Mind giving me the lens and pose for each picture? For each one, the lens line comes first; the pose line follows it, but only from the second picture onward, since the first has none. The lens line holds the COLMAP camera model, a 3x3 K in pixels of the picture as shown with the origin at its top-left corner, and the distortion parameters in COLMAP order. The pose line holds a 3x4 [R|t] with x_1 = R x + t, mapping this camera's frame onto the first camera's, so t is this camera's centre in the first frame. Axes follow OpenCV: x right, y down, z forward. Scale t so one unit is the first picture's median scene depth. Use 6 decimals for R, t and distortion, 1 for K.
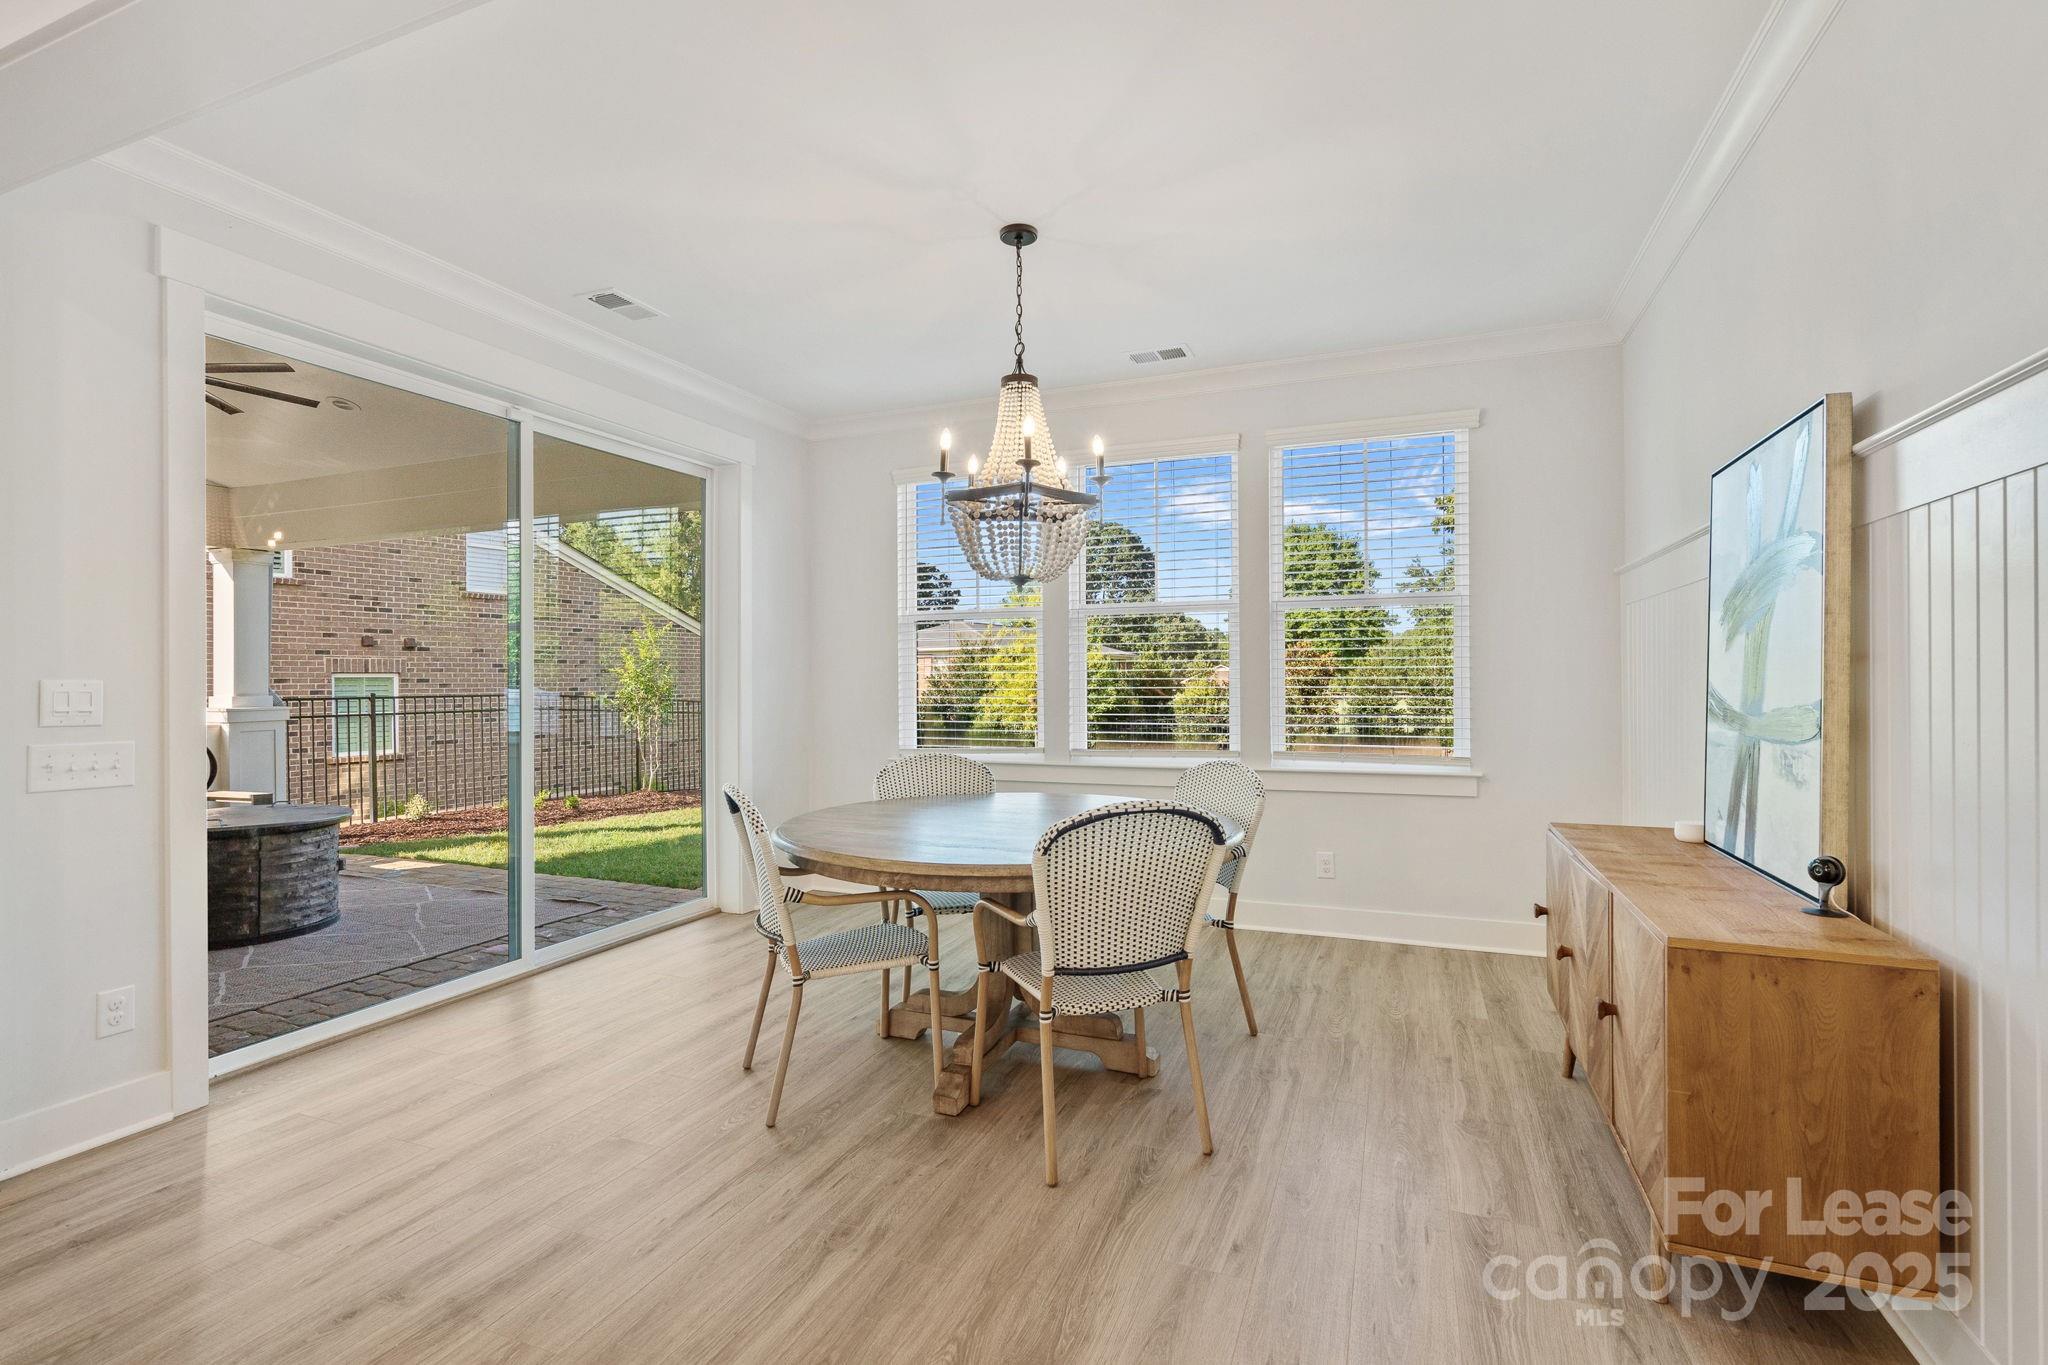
lens RADIAL K [[946.9, 0, 1025.7], [0, 946.9, 679.7], [0, 0, 1]] dist [0.002610, 0.000108]
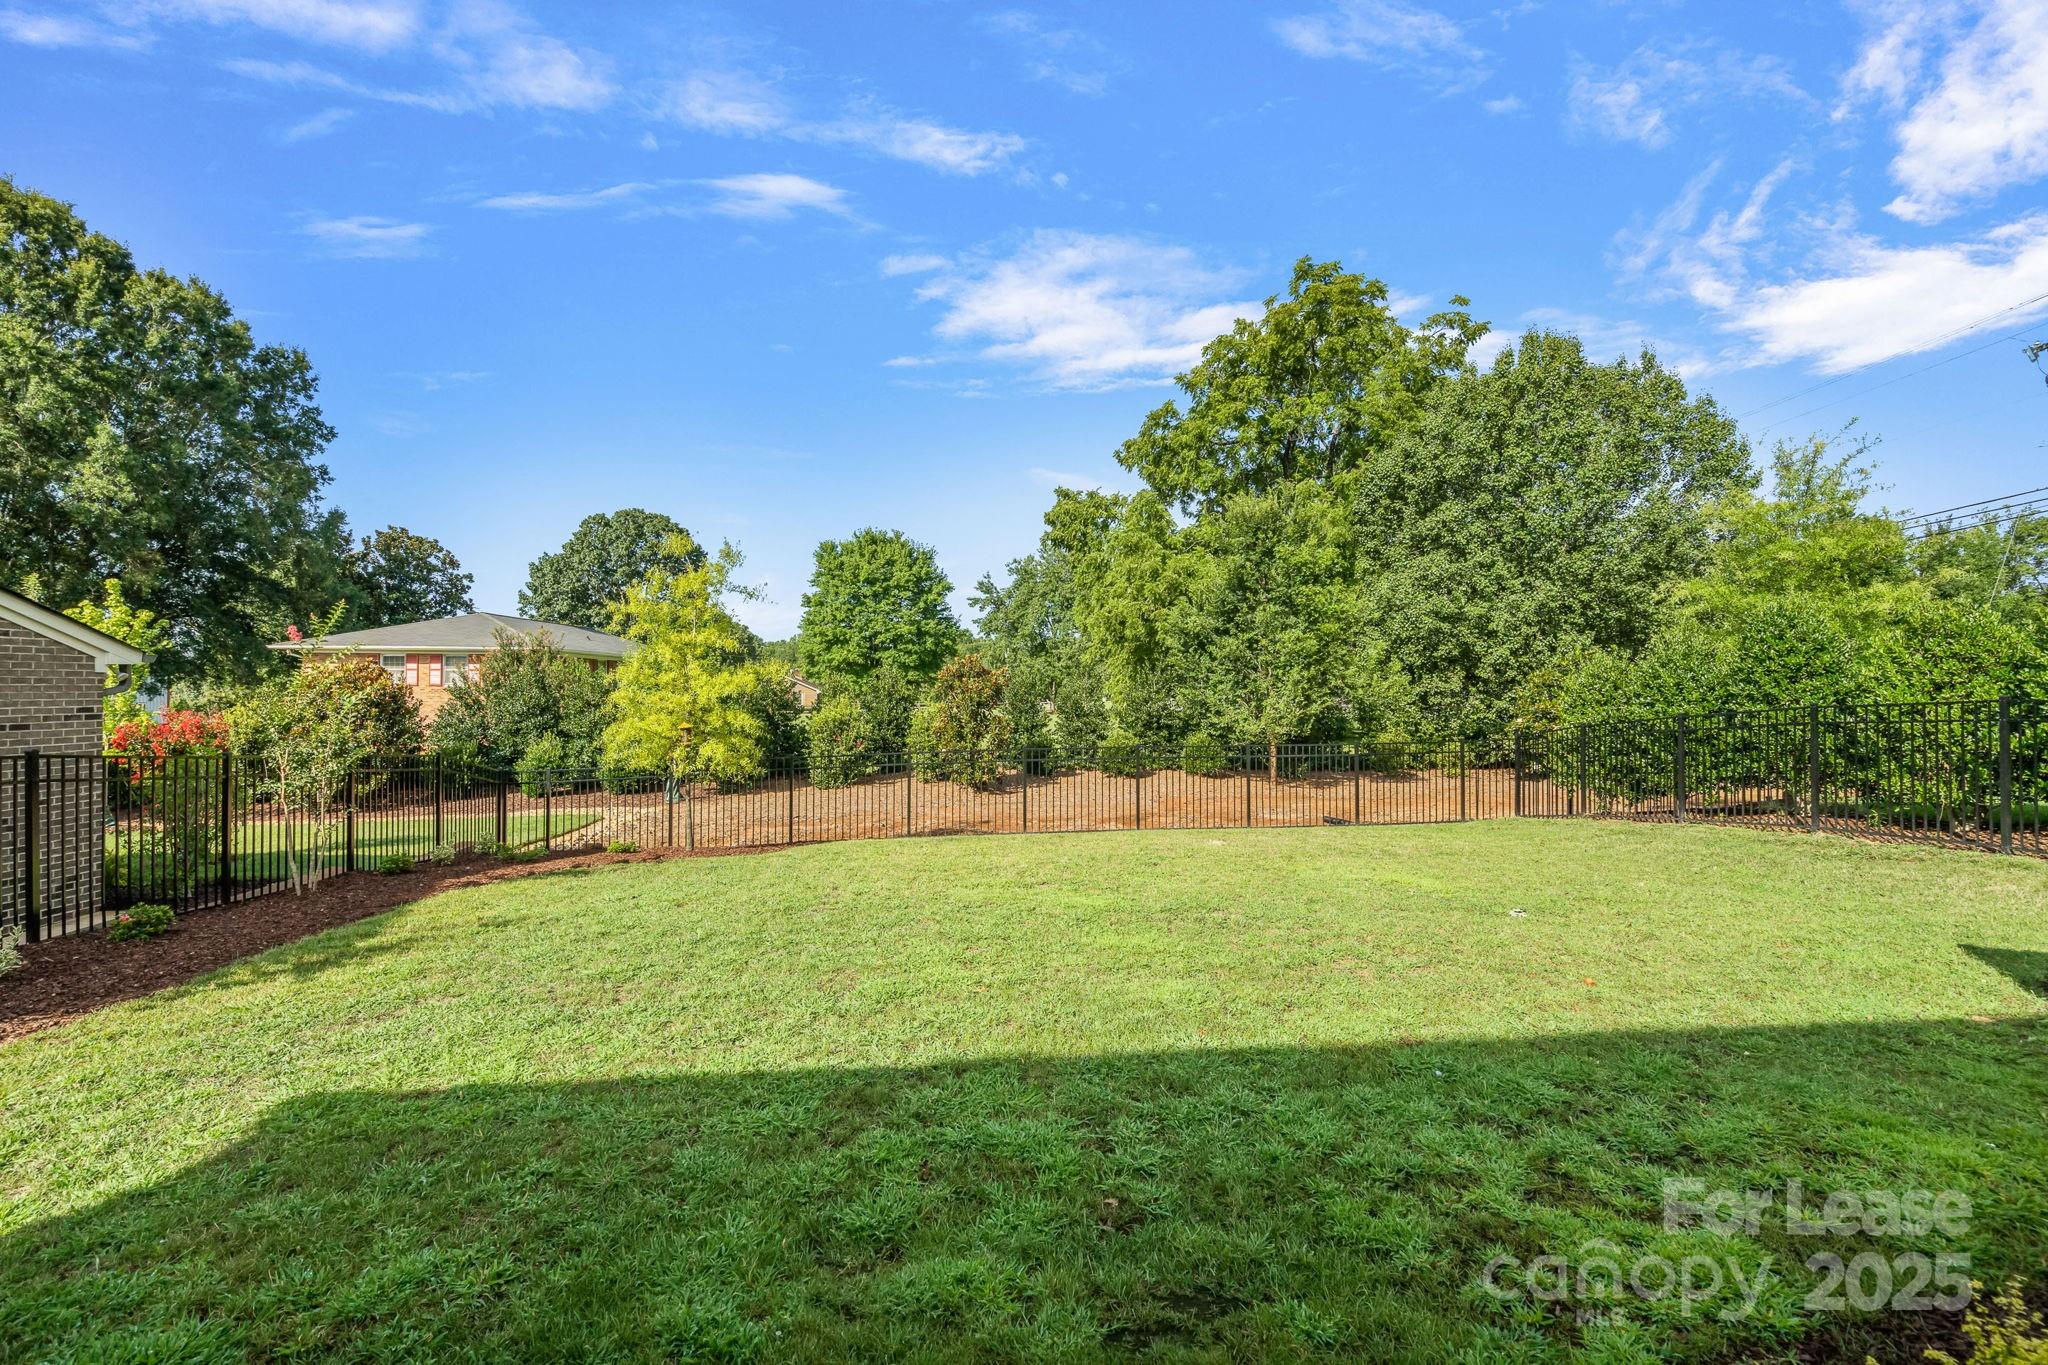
lens RADIAL K [[946.9, 0, 1027.5], [0, 946.9, 682.9], [0, 0, 1]] dist [0.002610, 0.000108]
pose [[0.878888, 0.017009, 0.476724, -0.155082], [-0.014043, 0.999854, -0.009784, -0.008340], [-0.476821, 0.001904, 0.878999, 0.372097]]
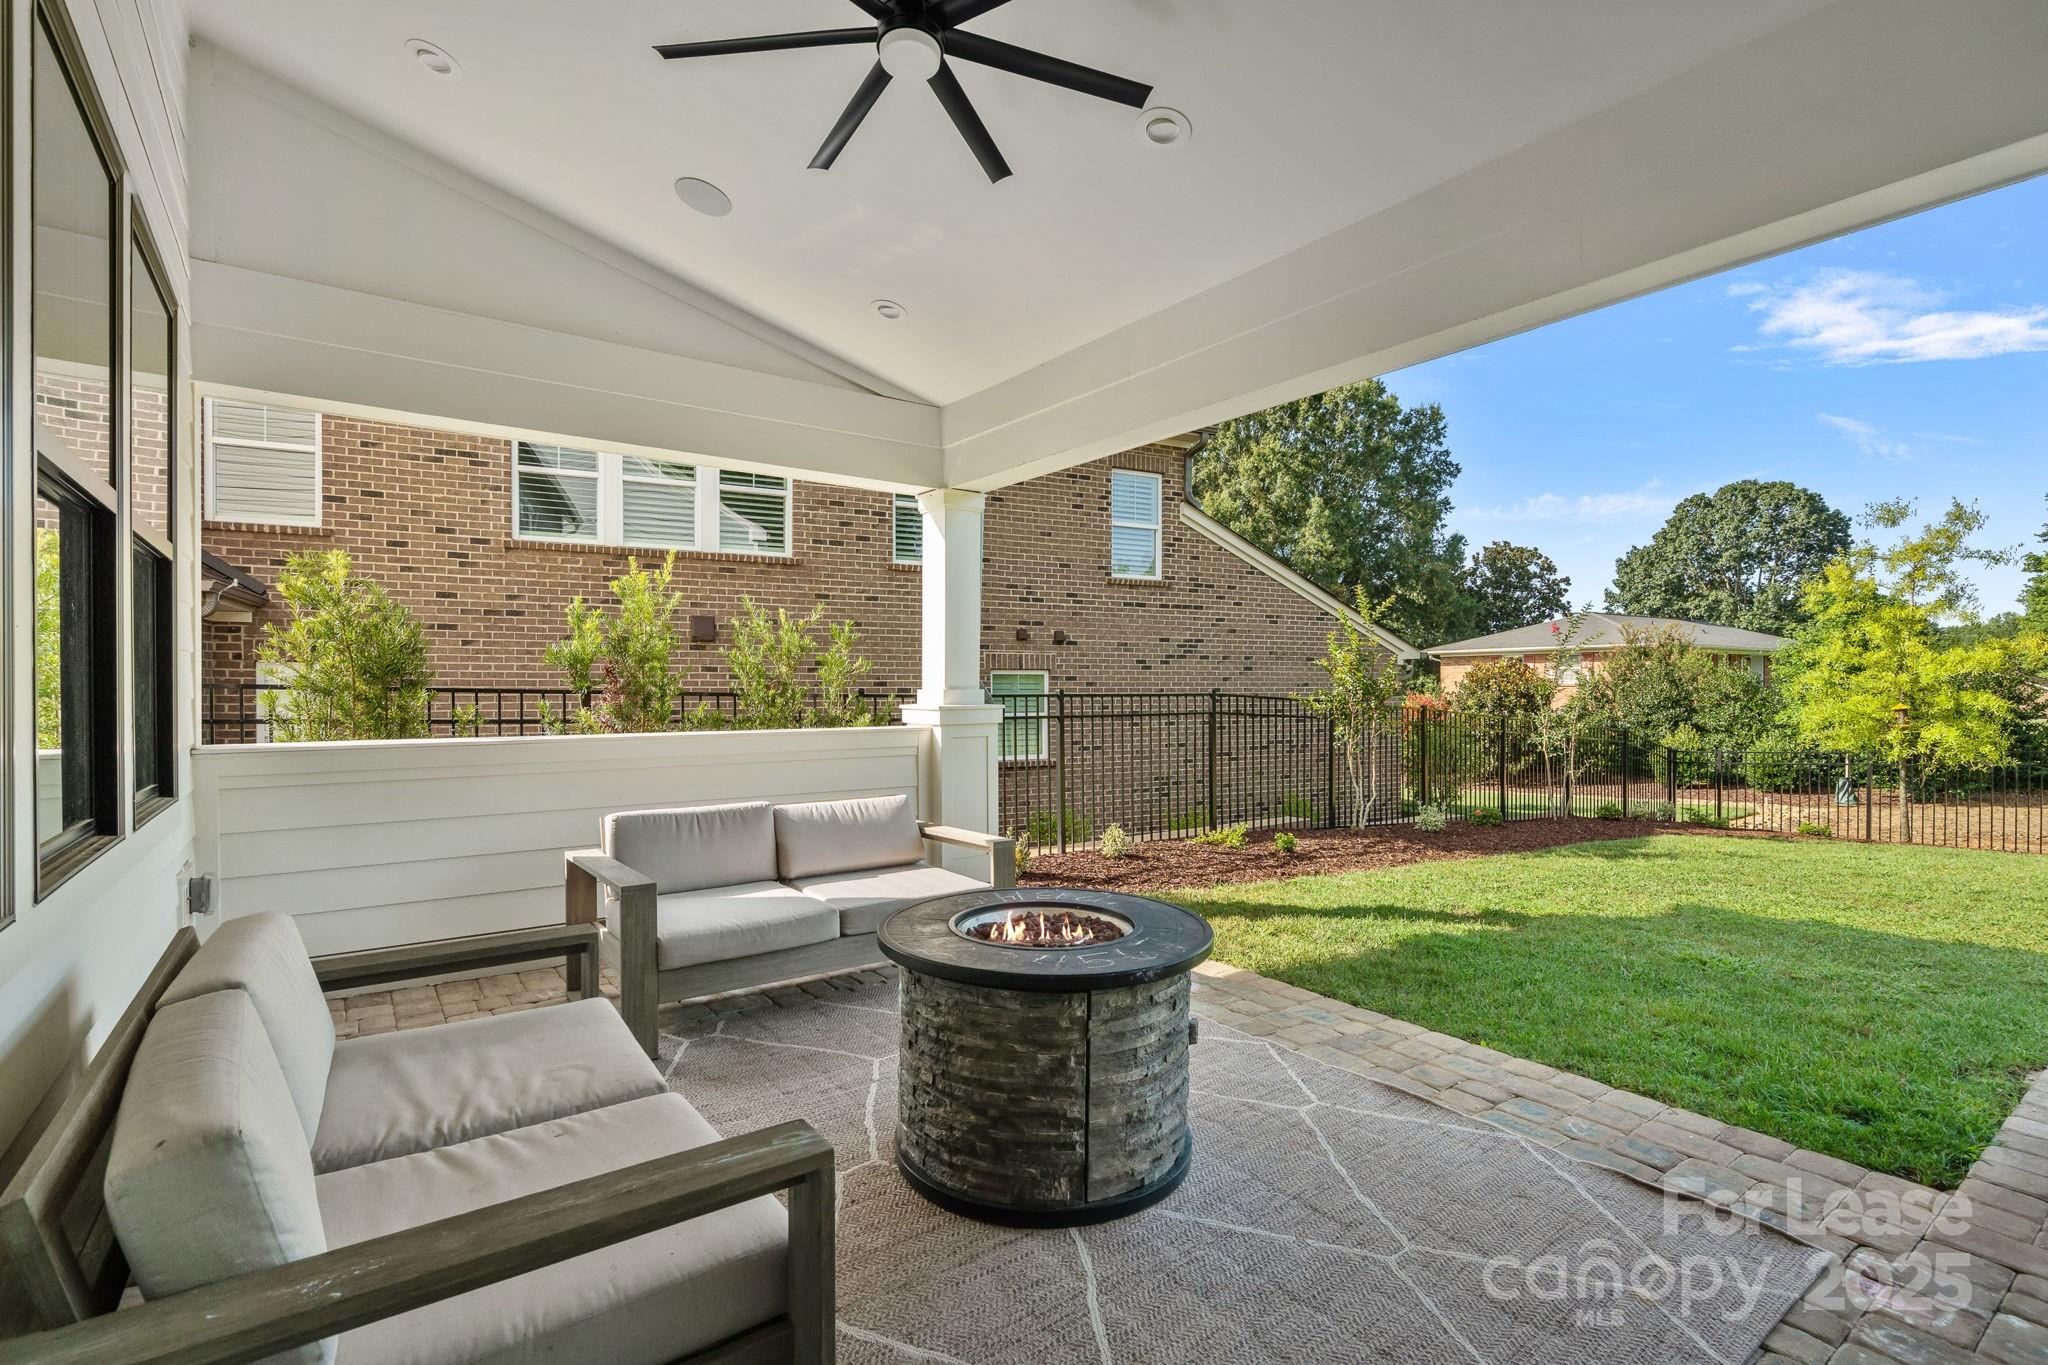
lens RADIAL K [[946.9, 0, 1016.9], [0, 946.9, 696.5], [0, 0, 1]] dist [0.002610, 0.000108]
pose [[0.853400, 0.010003, -0.521161, -0.224904], [-0.004244, 0.999916, 0.012244, 0.007490], [0.521240, -0.008238, 0.853371, 0.222921]]
